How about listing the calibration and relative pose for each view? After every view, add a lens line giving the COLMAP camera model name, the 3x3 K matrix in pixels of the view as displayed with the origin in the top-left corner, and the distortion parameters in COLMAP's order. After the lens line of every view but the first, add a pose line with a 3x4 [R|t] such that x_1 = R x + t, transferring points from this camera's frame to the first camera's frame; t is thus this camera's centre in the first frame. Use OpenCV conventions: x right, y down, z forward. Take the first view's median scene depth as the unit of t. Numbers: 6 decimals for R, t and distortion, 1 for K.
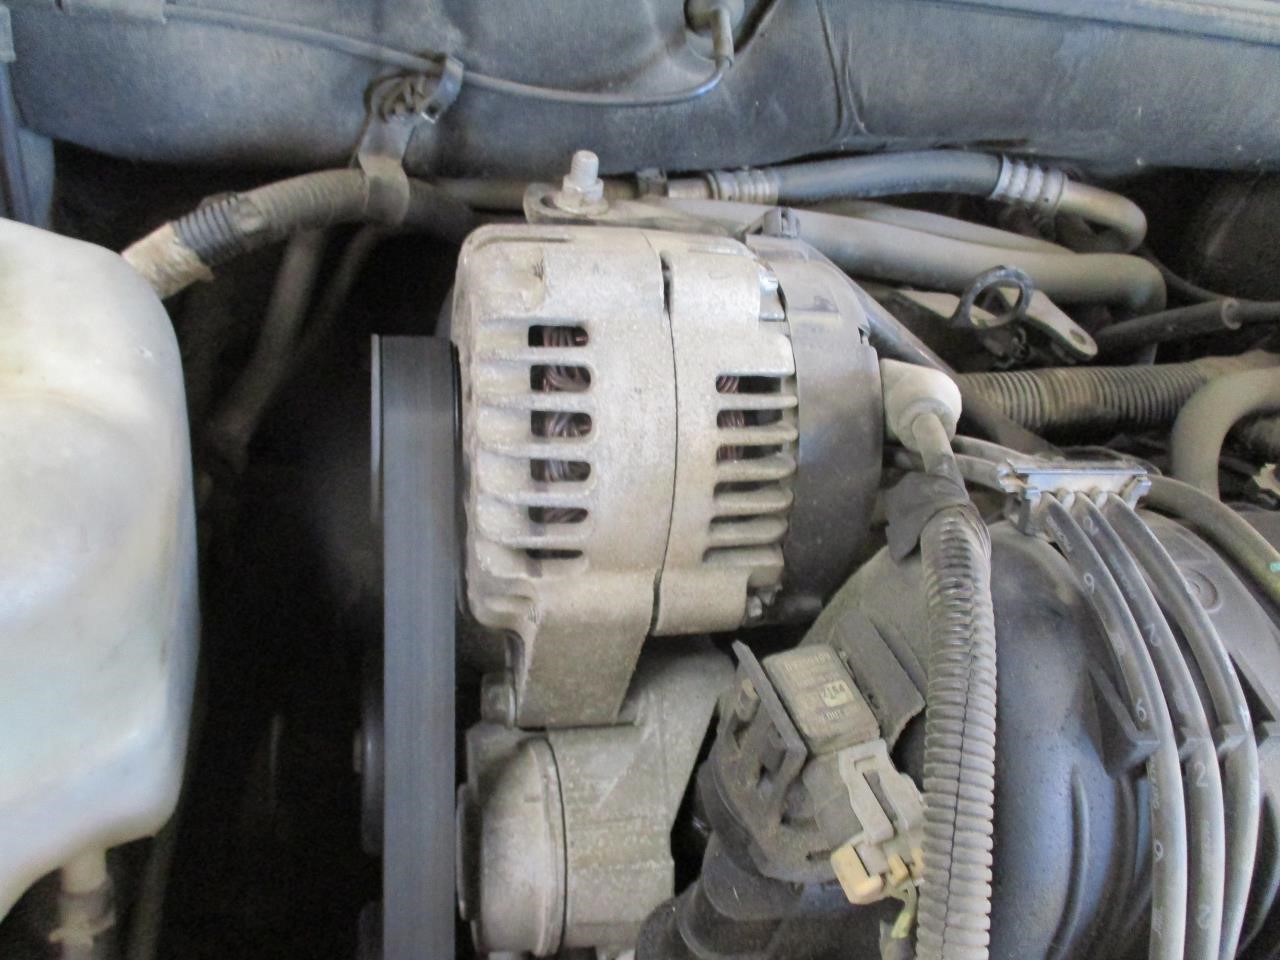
lens RADIAL K [[1038.4, 0, 640.0], [0, 1038.4, 480.0], [0, 0, 1]] dist [-0.030333, 0.003053]
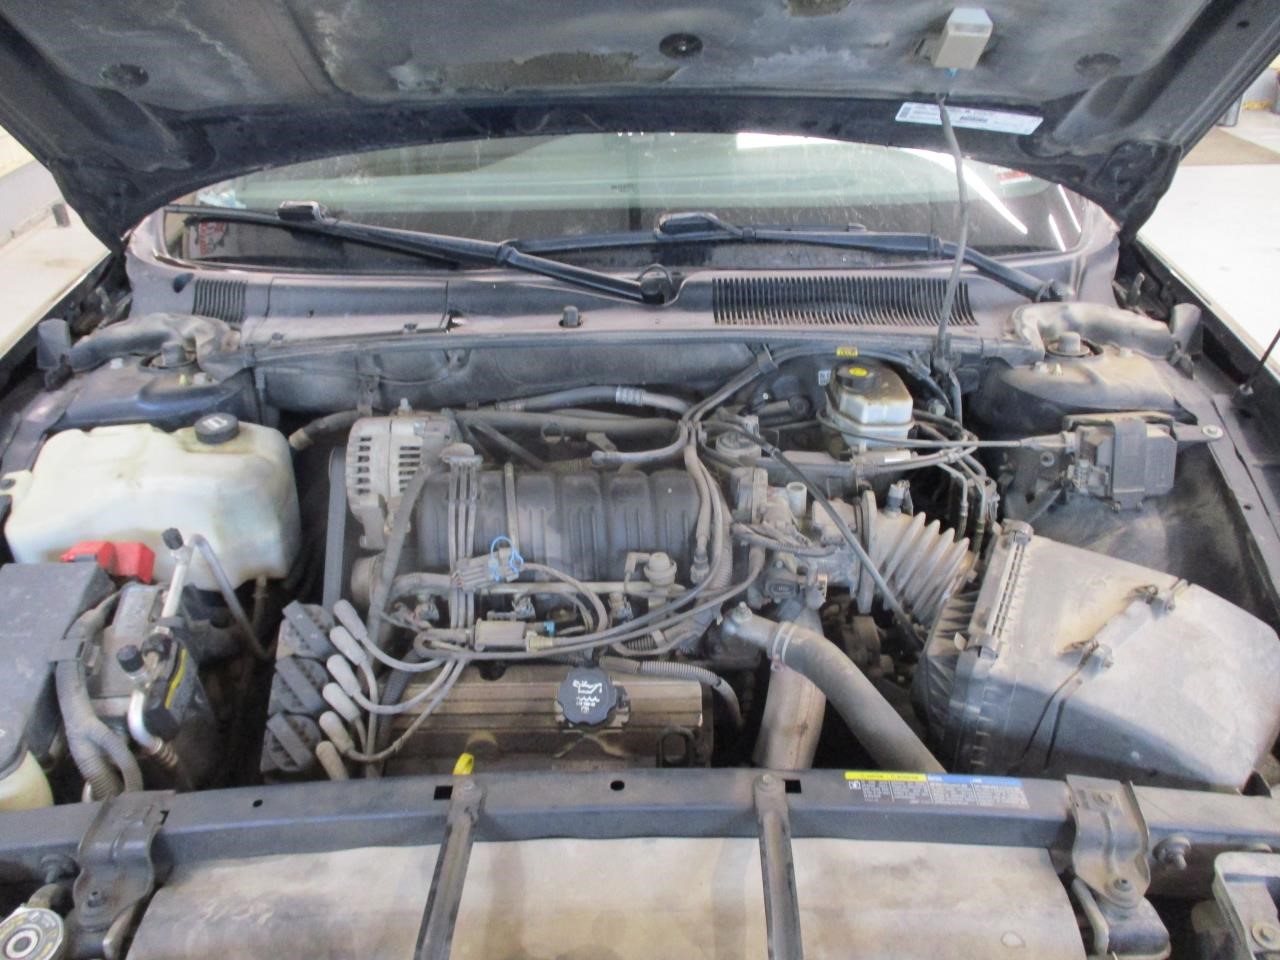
lens RADIAL K [[1044.8, 0, 673.4], [0, 1044.8, 449.8], [0, 0, 1]] dist [-0.028936, -0.015051]
pose [[0.975785, -0.071641, -0.206668, 1.818963], [0.015467, 0.965076, -0.261514, 0.929619], [0.218186, 0.251985, 0.942814, -2.464887]]
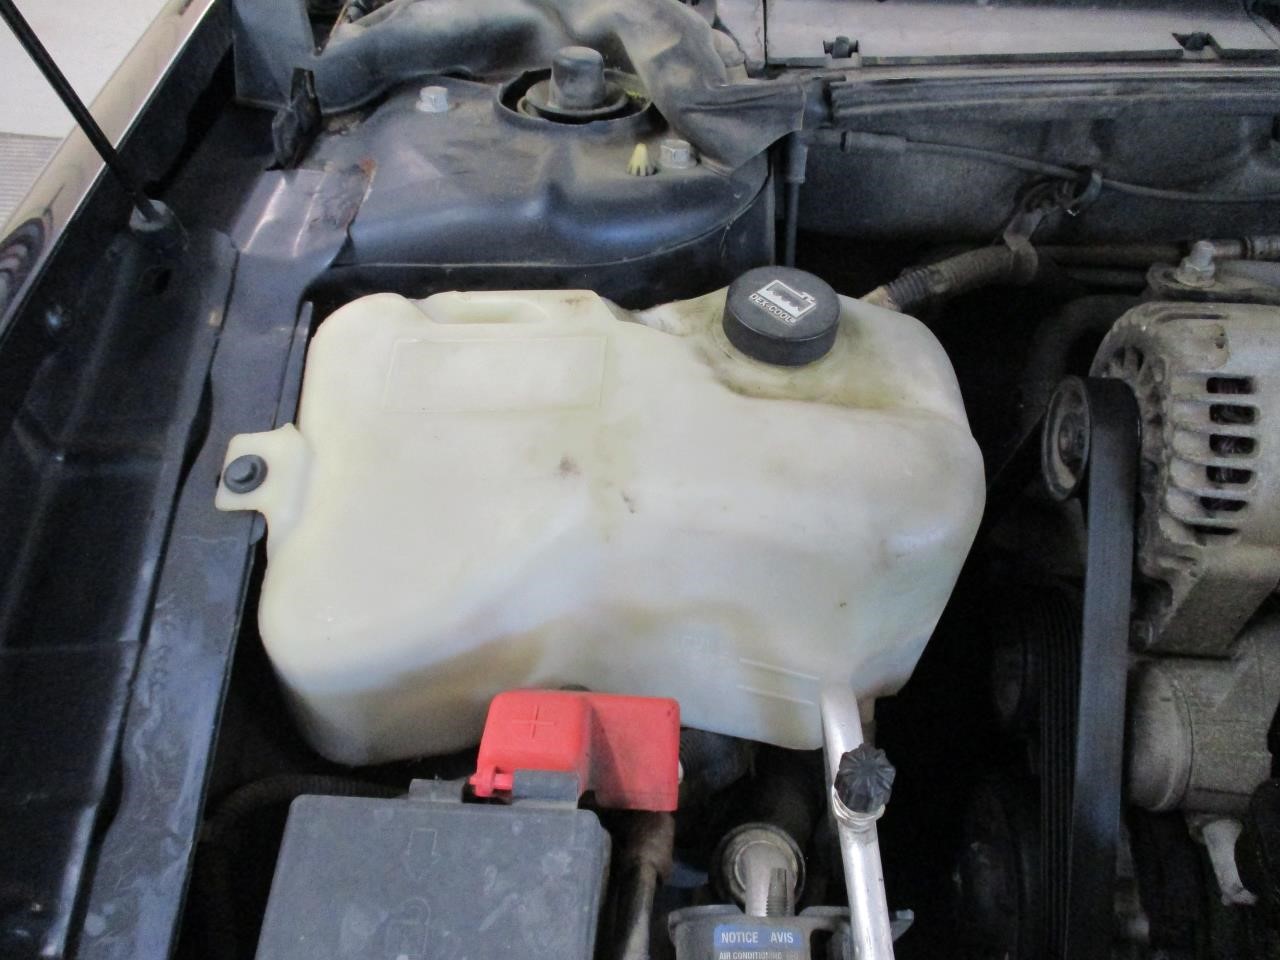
lens RADIAL K [[1047.9, 0, 644.2], [0, 1047.9, 463.3], [0, 0, 1]] dist [-0.032610, 0.007570]
pose [[0.957407, 0.058662, -0.282720, -0.408890], [-0.059228, 0.998223, 0.006554, 0.012049], [0.282602, 0.010470, 0.959180, -0.599187]]
